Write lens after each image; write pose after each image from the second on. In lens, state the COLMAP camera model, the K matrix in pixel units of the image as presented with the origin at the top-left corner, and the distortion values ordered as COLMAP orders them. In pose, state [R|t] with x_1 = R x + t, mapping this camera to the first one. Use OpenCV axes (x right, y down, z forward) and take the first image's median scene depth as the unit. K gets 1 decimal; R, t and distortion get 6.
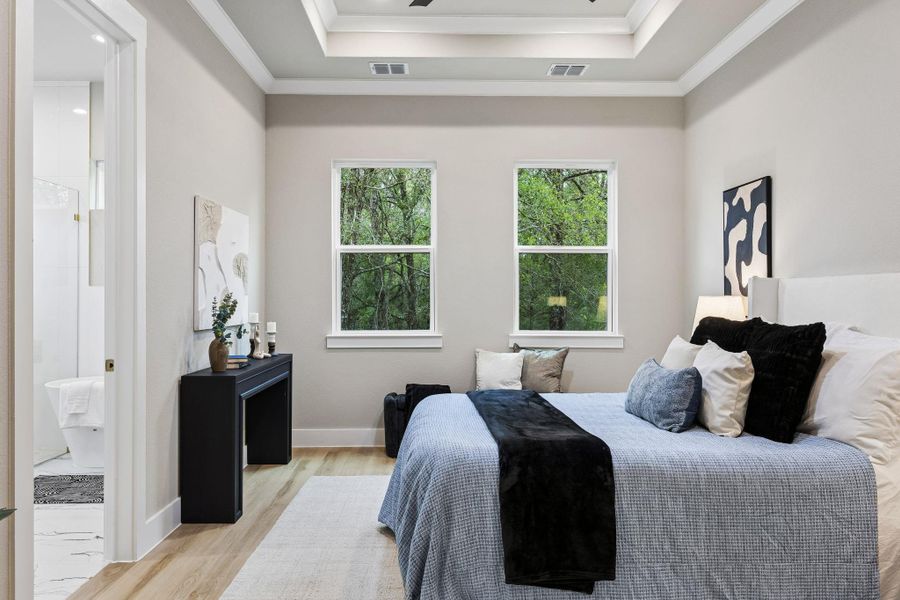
lens RADIAL K [[634.8, 0, 449.7], [0, 634.8, 296.6], [0, 0, 1]] dist [0.002695, 0.000586]
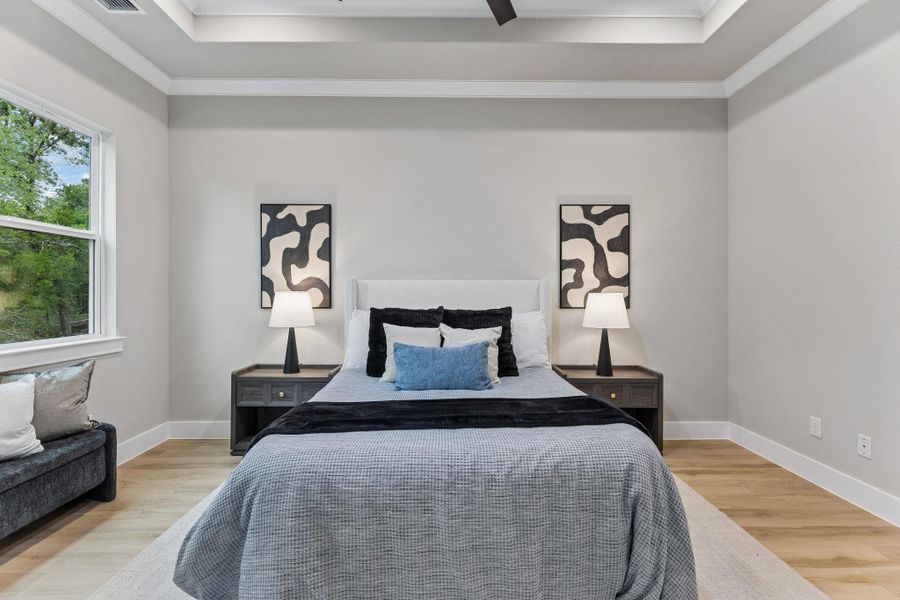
lens RADIAL K [[407.6, 0, 447.1], [0, 407.6, 292.5], [0, 0, 1]] dist [-0.001294, 0.000290]
pose [[0.013698, 0.000259, 0.999906, -0.341348], [-0.001184, 0.999999, -0.000243, 0.000434], [-0.999905, -0.001181, 0.013699, 0.667874]]
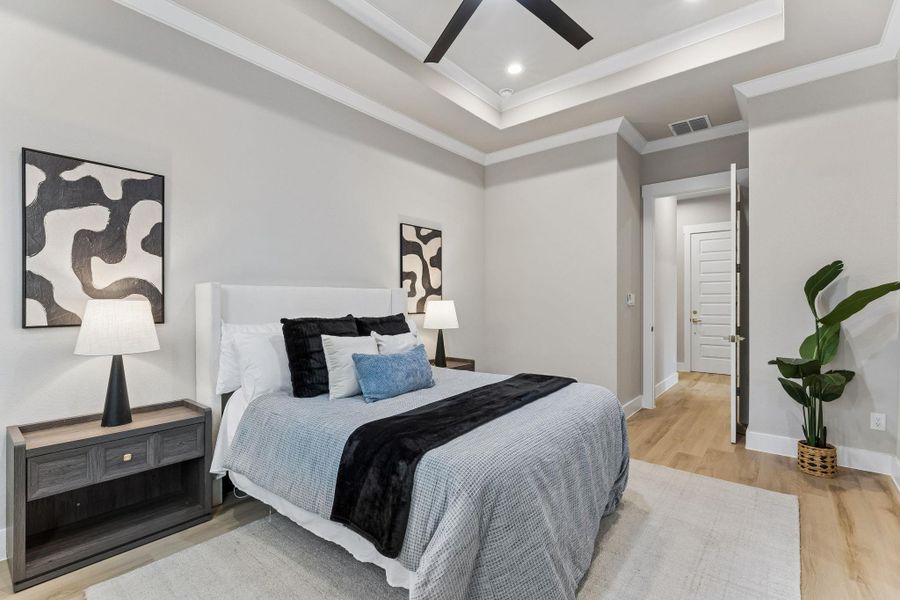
lens RADIAL K [[407.6, 0, 453.3], [0, 407.6, 302.1], [0, 0, 1]] dist [-0.001294, 0.000290]
pose [[-0.757895, -0.001230, 0.652375, -0.218812], [0.001140, 0.999994, 0.003210, 0.001089], [-0.652375, 0.003176, -0.757890, 1.074662]]
